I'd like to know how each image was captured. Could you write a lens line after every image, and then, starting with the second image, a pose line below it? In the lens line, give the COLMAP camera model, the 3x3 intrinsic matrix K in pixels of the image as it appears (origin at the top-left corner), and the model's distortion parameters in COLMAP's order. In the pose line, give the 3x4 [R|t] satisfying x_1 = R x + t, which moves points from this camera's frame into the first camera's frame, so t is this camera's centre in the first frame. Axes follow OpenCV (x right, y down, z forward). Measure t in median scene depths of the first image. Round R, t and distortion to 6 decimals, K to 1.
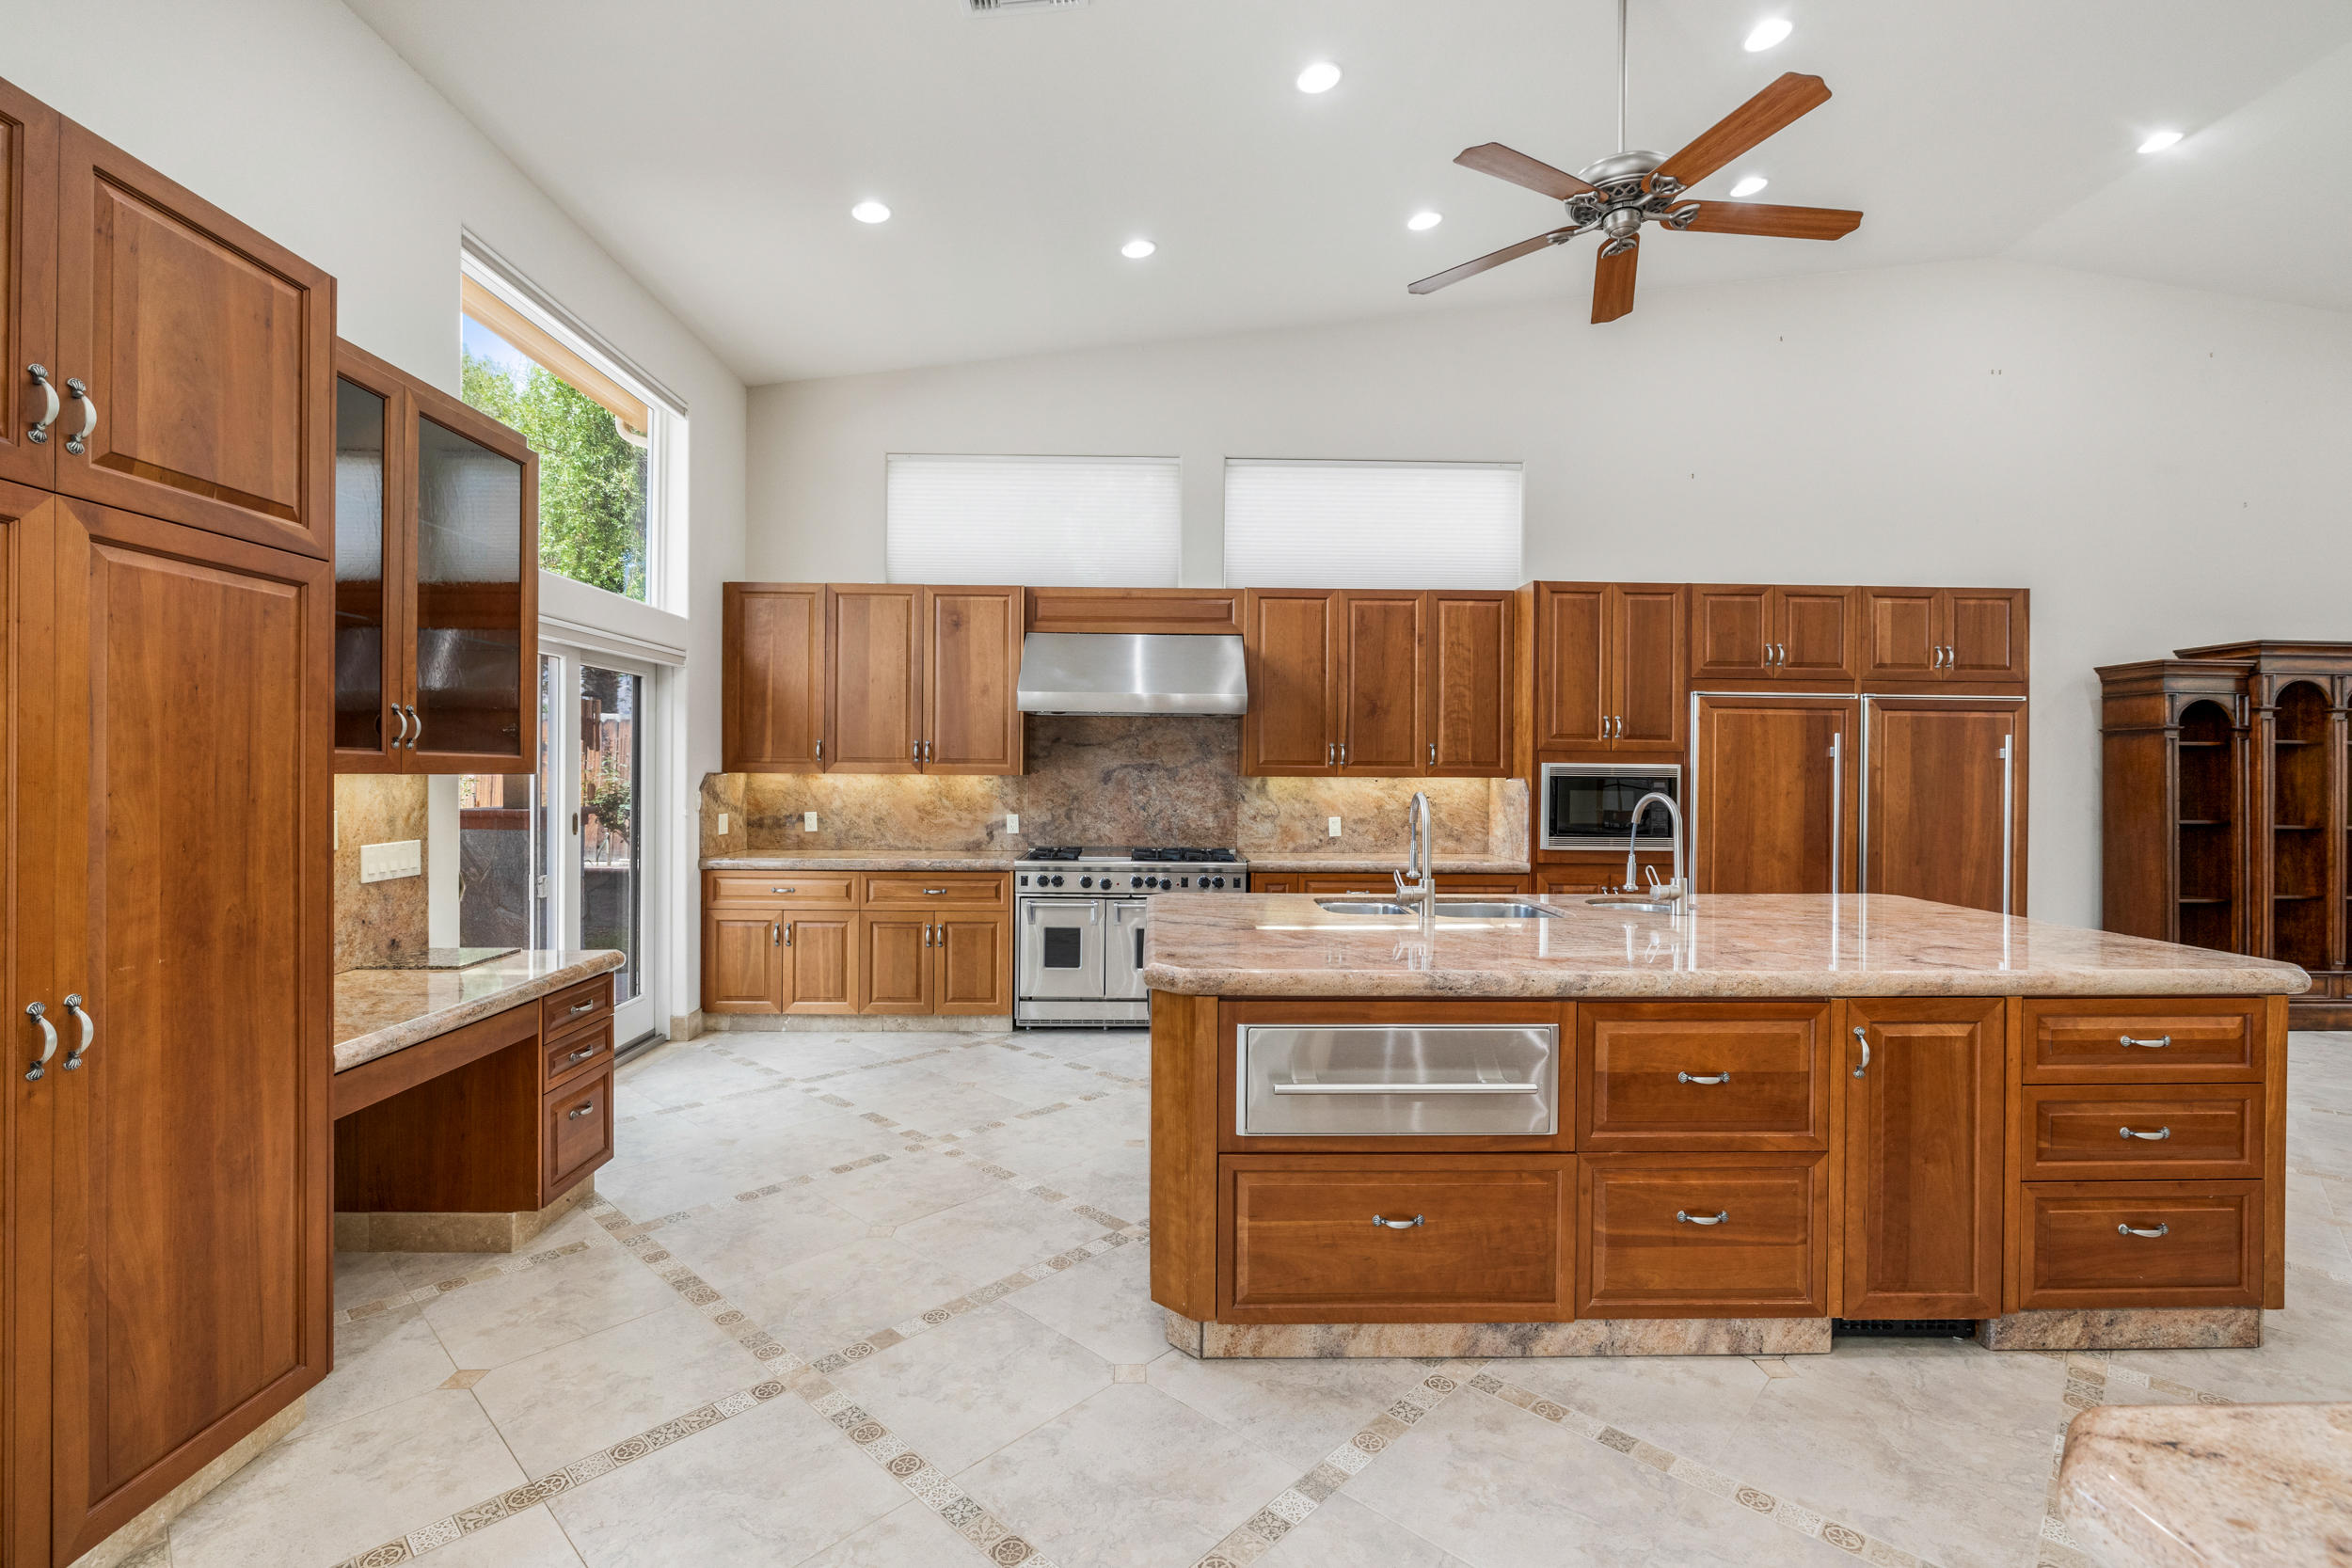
lens RADIAL K [[1047.9, 0, 1171.3], [0, 1047.9, 775.5], [0, 0, 1]] dist [-0.003561, 0.000464]
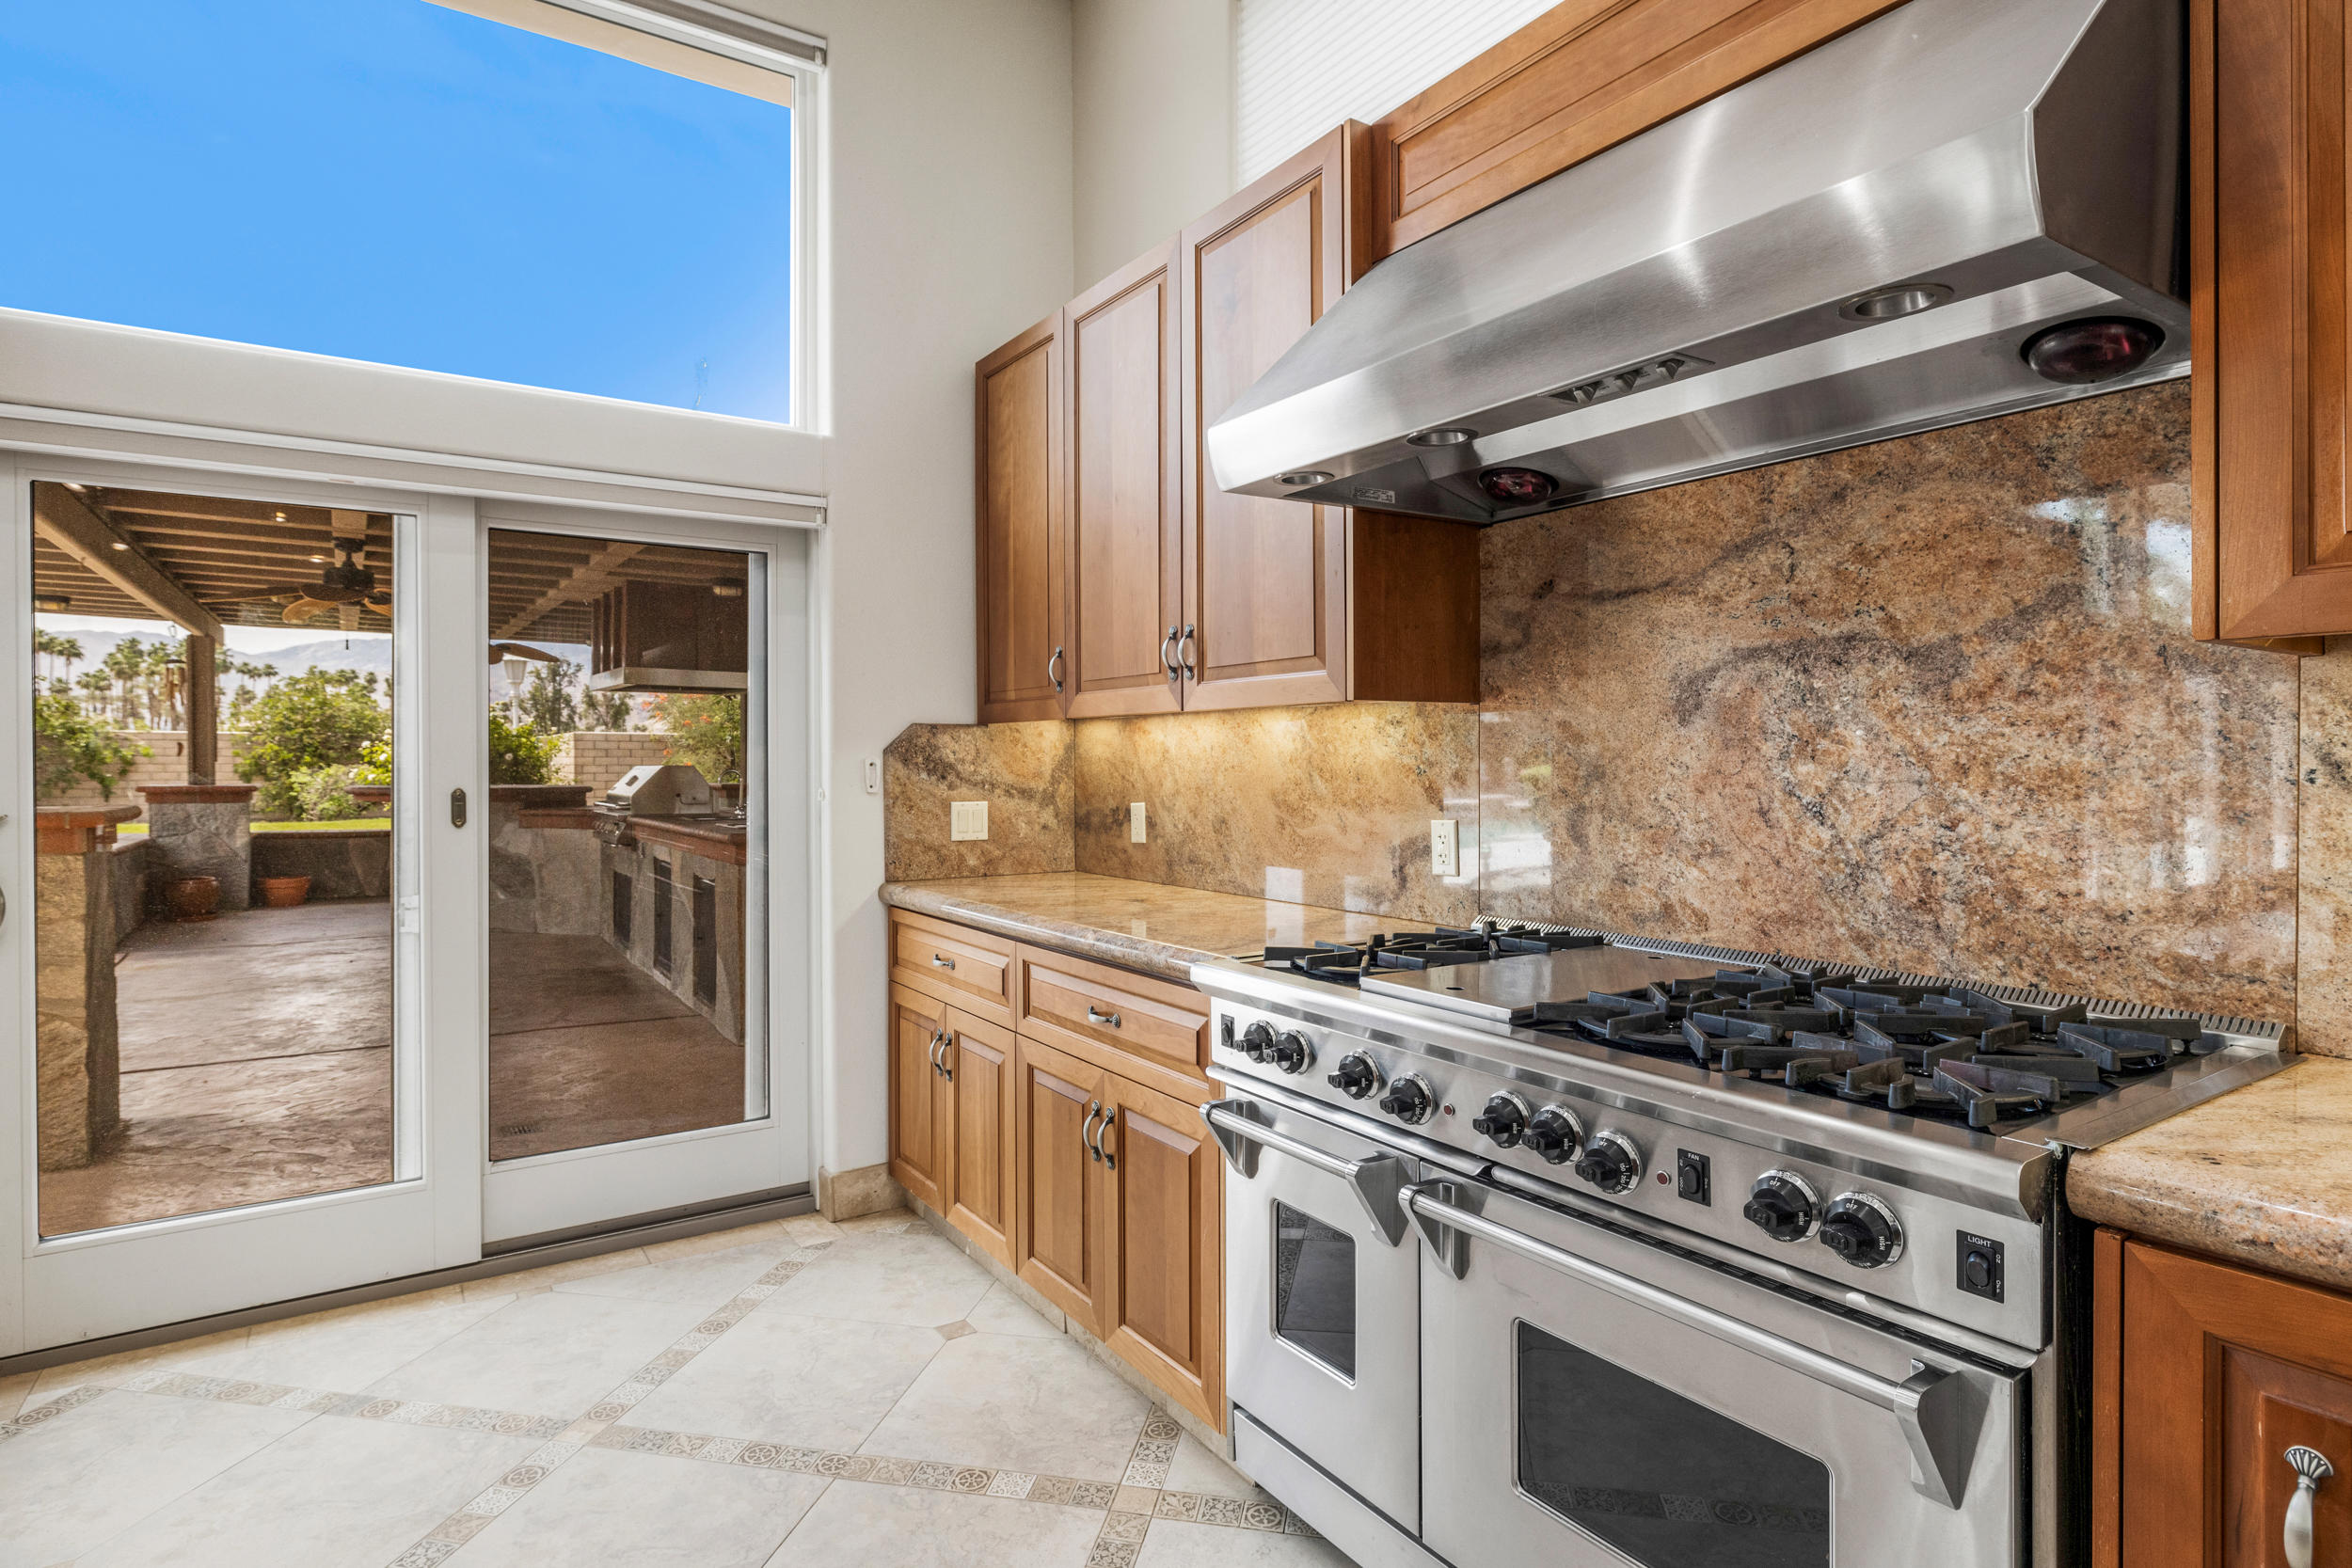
lens RADIAL K [[1220.2, 0, 1183.0], [0, 1220.2, 766.5], [0, 0, 1]] dist [-0.003842, -0.000887]
pose [[0.537172, -0.006801, -0.843445, 0.156931], [0.002859, 0.999976, -0.006243, 0.023780], [0.843468, 0.000942, 0.537179, 0.784158]]
